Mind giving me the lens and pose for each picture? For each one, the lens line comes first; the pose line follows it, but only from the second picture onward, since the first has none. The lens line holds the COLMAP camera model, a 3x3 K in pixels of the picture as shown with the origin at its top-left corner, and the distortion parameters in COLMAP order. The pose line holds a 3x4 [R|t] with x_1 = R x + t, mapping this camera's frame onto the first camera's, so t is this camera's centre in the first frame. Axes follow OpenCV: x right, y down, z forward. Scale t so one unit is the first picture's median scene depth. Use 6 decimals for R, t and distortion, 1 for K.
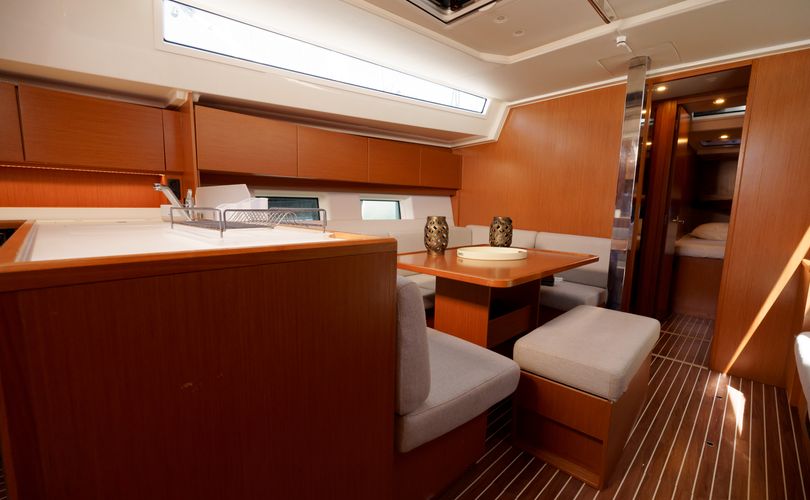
lens RADIAL K [[354.0, 0, 402.5], [0, 354.0, 248.8], [0, 0, 1]] dist [-0.012254, 0.001688]
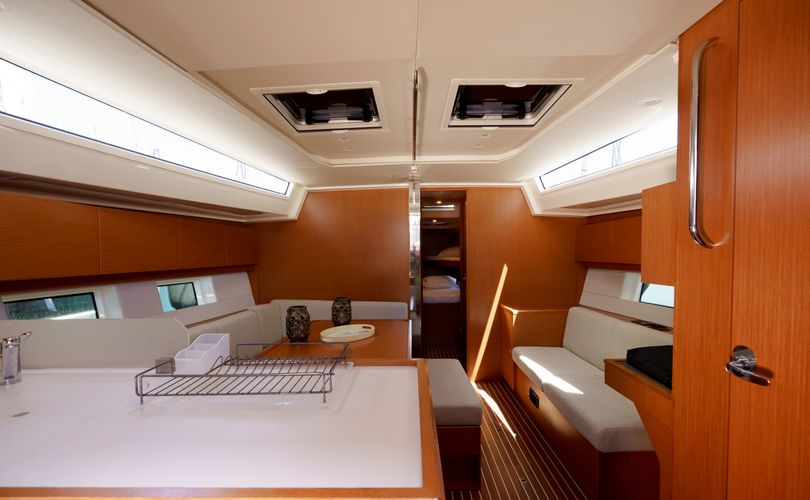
lens RADIAL K [[354.0, 0, 407.9], [0, 354.0, 254.3], [0, 0, 1]] dist [-0.012254, 0.001688]
pose [[0.714186, -0.028915, 0.699359, -0.321383], [0.116754, 0.990070, -0.078295, -0.103268], [-0.690150, 0.137571, 0.710470, 0.025543]]
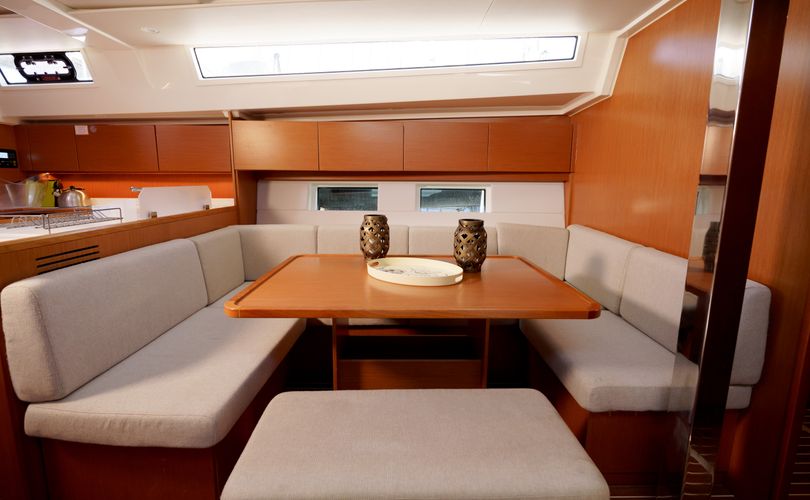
lens RADIAL K [[354.0, 0, 417.8], [0, 354.0, 223.2], [0, 0, 1]] dist [-0.012254, 0.001688]
pose [[0.725599, 0.067532, -0.684796, 0.609030], [-0.075495, 0.996978, 0.018325, -0.081781], [0.683964, 0.038402, 0.728504, 0.407801]]
